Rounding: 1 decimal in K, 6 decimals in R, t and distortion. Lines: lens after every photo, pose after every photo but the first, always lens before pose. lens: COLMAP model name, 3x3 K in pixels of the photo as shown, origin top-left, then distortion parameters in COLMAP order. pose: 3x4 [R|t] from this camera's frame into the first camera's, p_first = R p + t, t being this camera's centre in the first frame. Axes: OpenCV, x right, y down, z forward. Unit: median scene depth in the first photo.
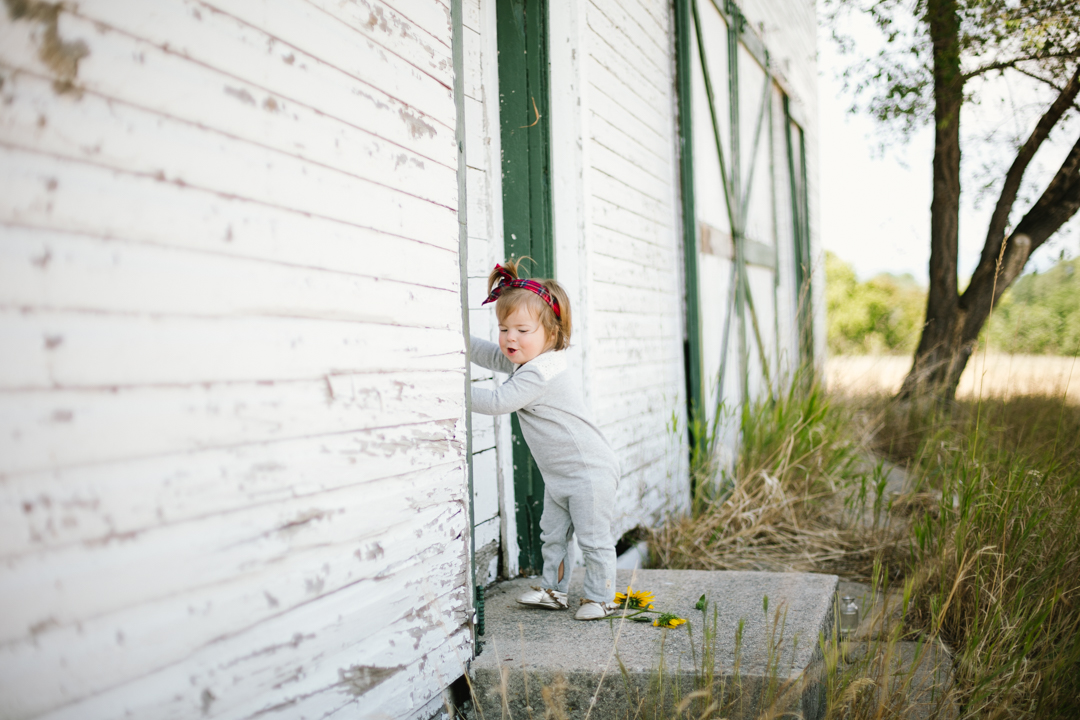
lens RADIAL K [[1545.6, 0, 540.0], [0, 1545.6, 360.0], [0, 0, 1]] dist [-0.162357, -0.028144]
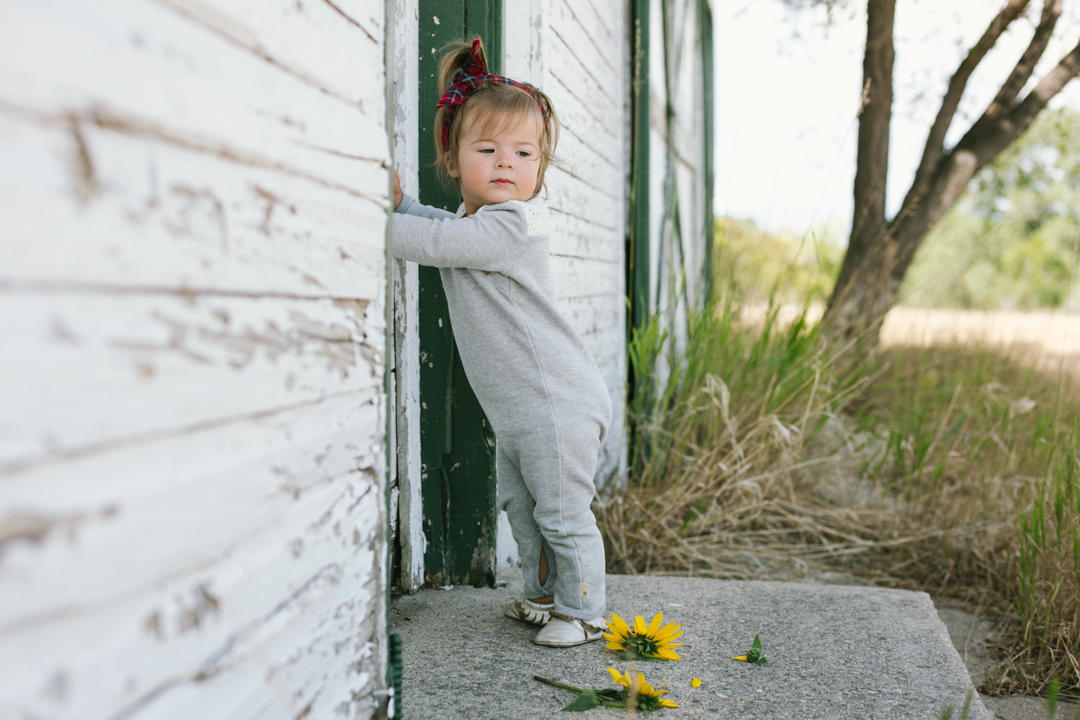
lens RADIAL K [[1620.5, 0, 540.0], [0, 1620.5, 360.0], [0, 0, 1]] dist [-0.140208, 0.010106]
pose [[0.992908, 0.032848, 0.114256, -0.058553], [-0.037139, 0.998675, 0.035627, 0.036973], [-0.112935, -0.039617, 0.992812, 0.494294]]
